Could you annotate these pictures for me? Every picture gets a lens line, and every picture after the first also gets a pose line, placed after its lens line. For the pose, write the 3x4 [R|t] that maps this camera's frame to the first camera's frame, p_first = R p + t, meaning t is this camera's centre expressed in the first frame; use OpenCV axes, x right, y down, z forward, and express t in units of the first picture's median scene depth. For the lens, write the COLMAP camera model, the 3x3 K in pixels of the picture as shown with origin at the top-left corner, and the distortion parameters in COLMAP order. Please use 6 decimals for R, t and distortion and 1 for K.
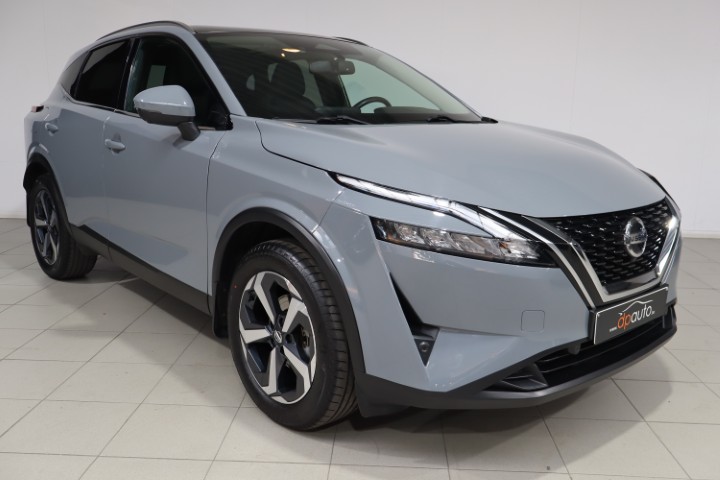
lens RADIAL K [[666.0, 0, 360.0], [0, 666.0, 240.0], [0, 0, 1]] dist [0.003627, 0.008189]
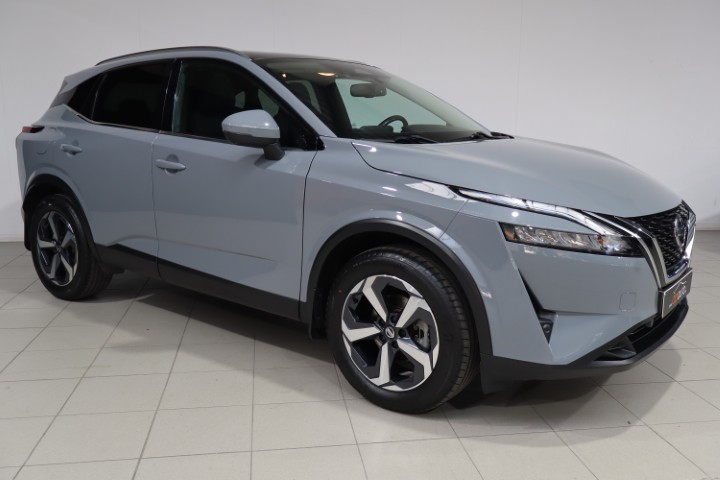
lens RADIAL K [[666.0, 0, 360.0], [0, 666.0, 240.0], [0, 0, 1]] dist [0.003627, 0.008189]
pose [[0.981297, -0.045194, 0.187118, -0.374433], [0.047549, 0.998836, -0.008111, -0.004579], [-0.186534, 0.016856, 0.982304, -0.101895]]
